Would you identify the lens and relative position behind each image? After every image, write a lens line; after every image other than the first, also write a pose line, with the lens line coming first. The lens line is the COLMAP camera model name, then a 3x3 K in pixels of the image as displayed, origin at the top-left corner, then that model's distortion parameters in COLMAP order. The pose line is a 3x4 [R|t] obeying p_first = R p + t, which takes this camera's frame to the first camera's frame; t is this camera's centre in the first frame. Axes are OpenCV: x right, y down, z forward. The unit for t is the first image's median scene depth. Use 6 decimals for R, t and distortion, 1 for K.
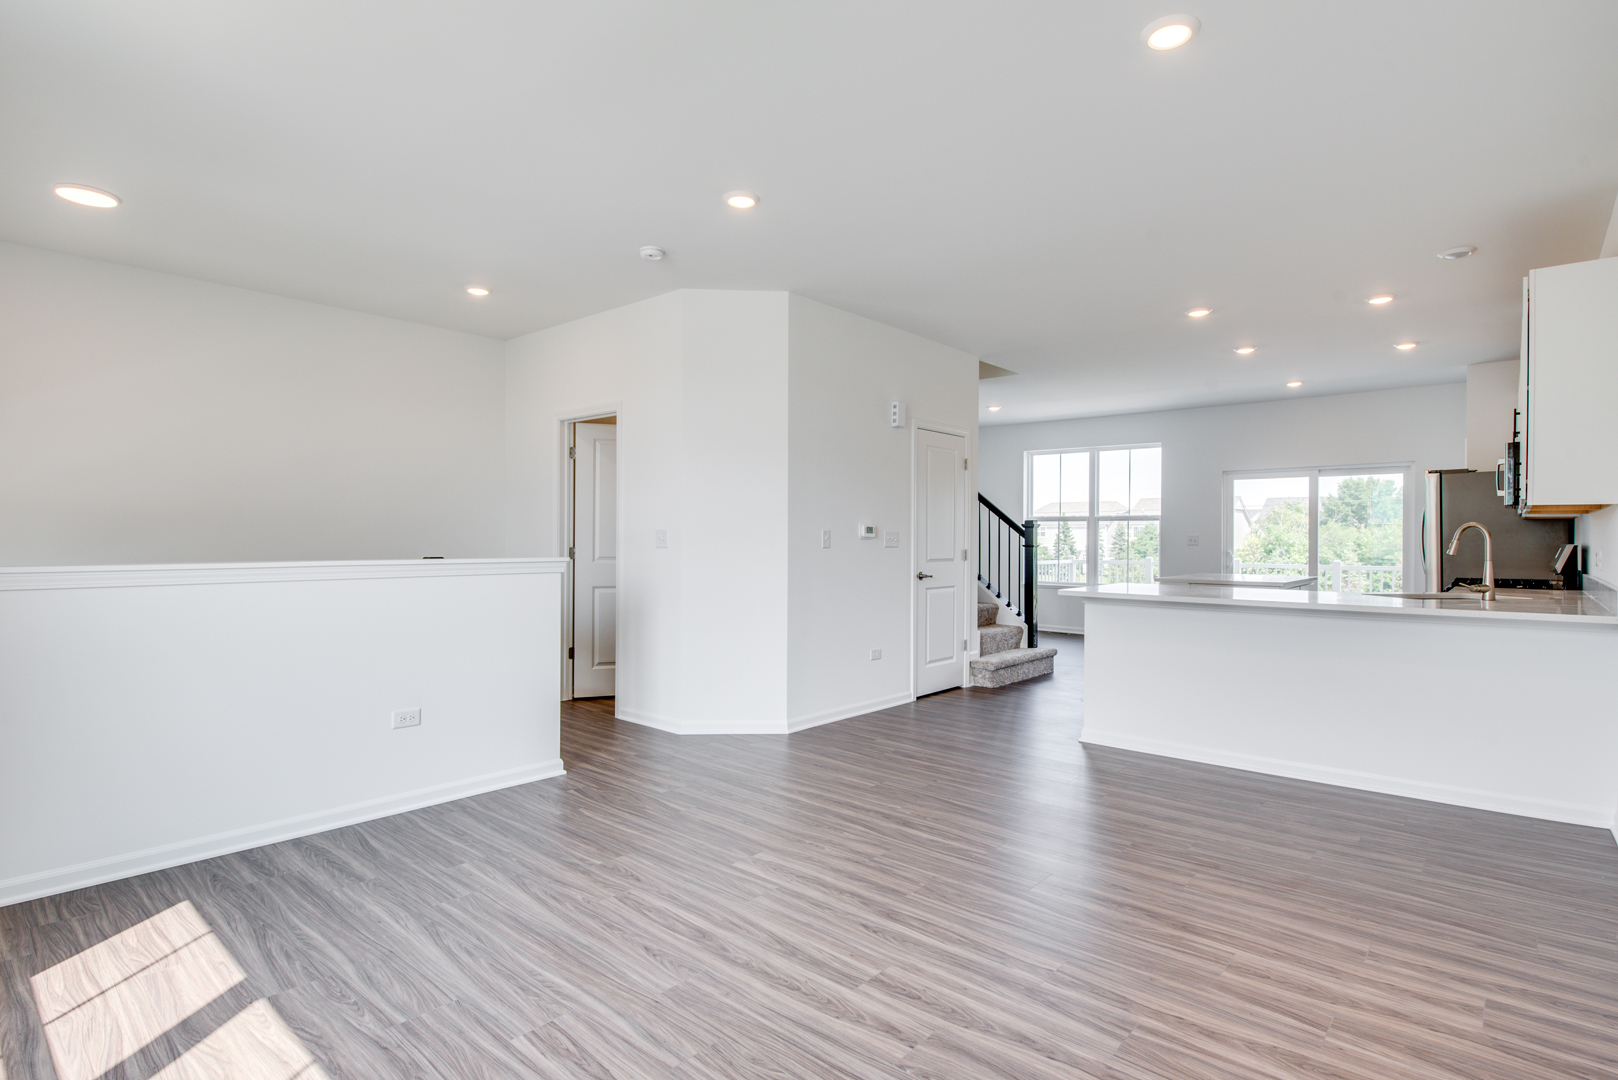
lens RADIAL K [[805.5, 0, 812.8], [0, 805.5, 533.5], [0, 0, 1]] dist [-0.010716, -0.002779]
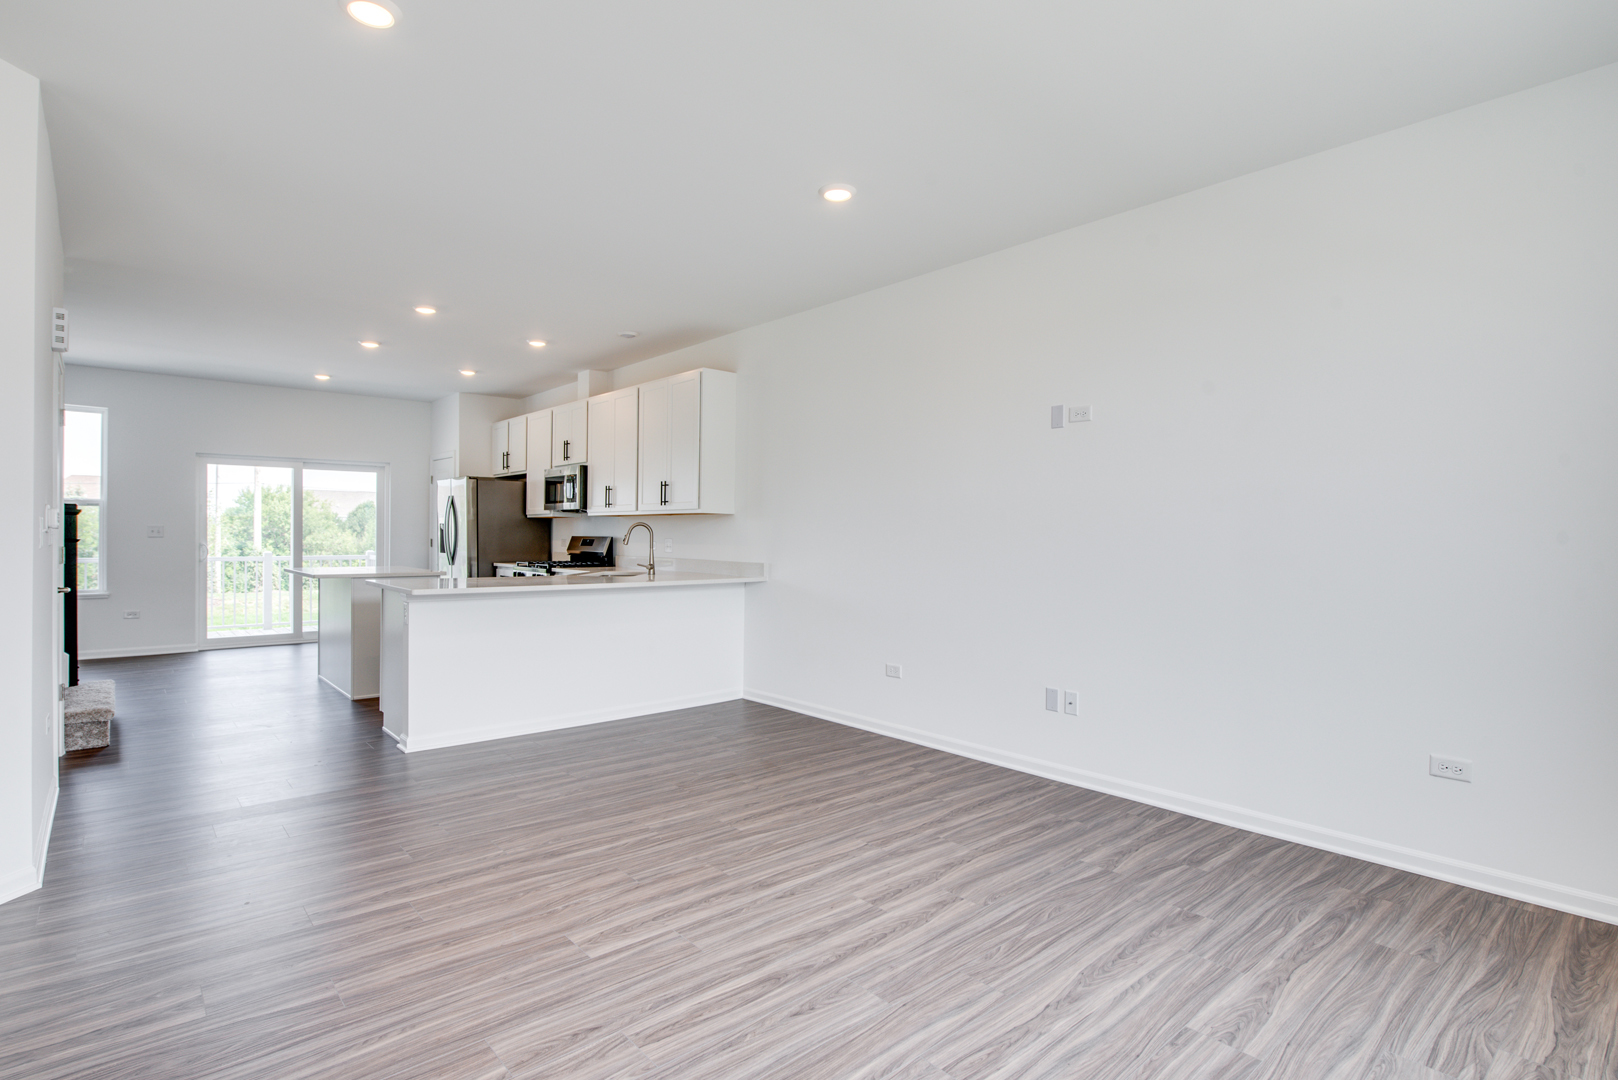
lens RADIAL K [[805.5, 0, 803.4], [0, 805.5, 541.5], [0, 0, 1]] dist [-0.010716, -0.002779]
pose [[0.136307, -0.012059, 0.990593, -0.948517], [-0.011839, 0.999835, 0.013801, -0.003557], [-0.990596, -0.013608, 0.136142, 0.792327]]
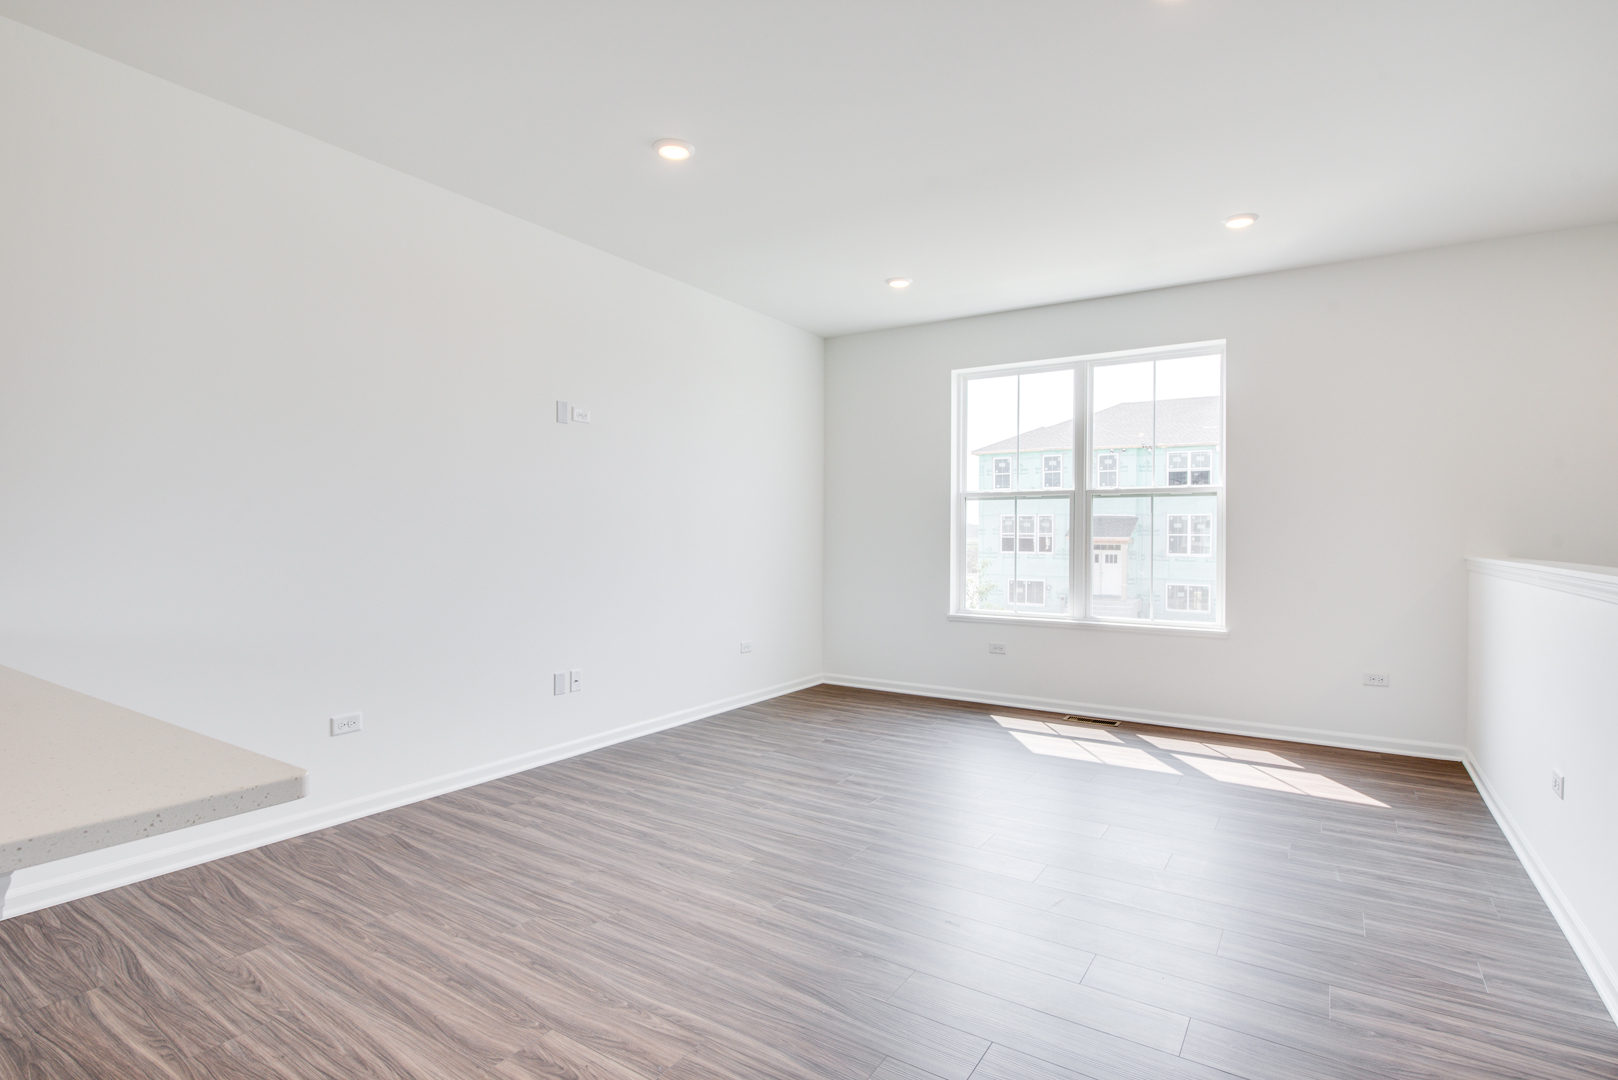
lens RADIAL K [[805.5, 0, 819.1], [0, 805.5, 541.2], [0, 0, 1]] dist [-0.010716, -0.002779]
pose [[-0.988199, -0.009527, -0.152876, 0.372161], [-0.010638, 0.999923, 0.006451, 0.014608], [0.152803, 0.008001, -0.988224, 2.183680]]
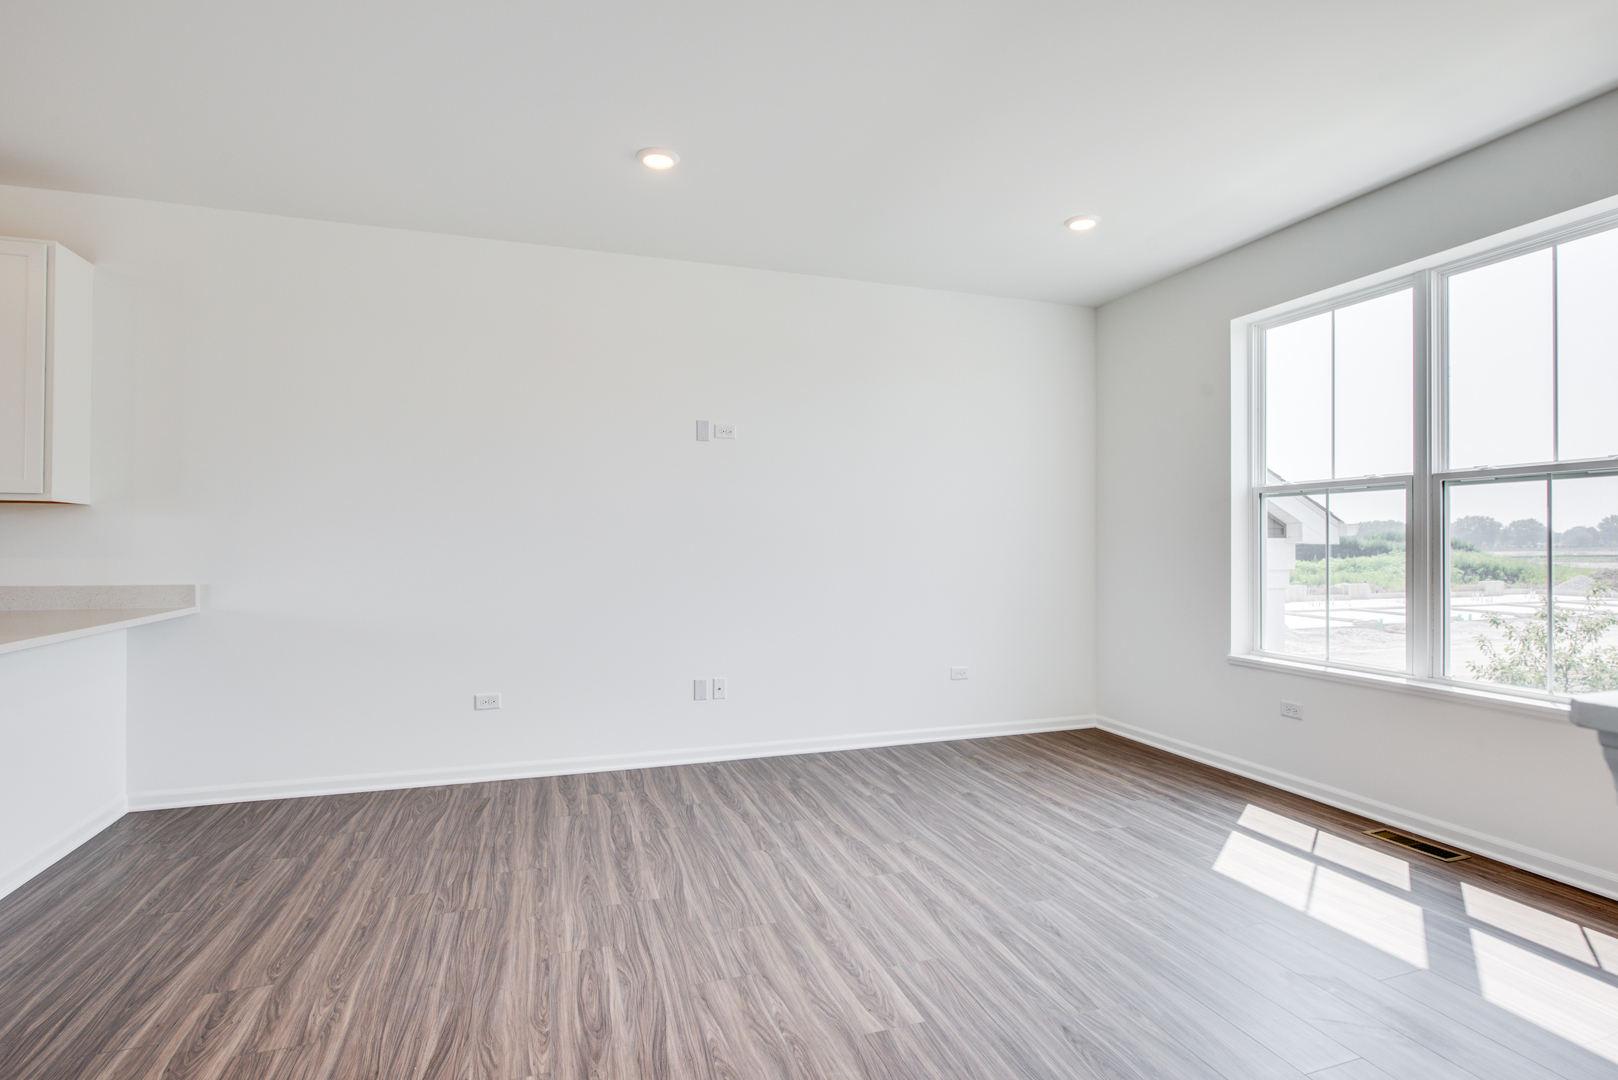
lens RADIAL K [[805.5, 0, 813.3], [0, 805.5, 547.4], [0, 0, 1]] dist [-0.010716, -0.002779]
pose [[-0.865747, -0.008511, 0.500409, -0.404209], [-0.007158, 0.999964, 0.004624, 0.008100], [-0.500430, 0.000421, -0.865777, 1.858252]]
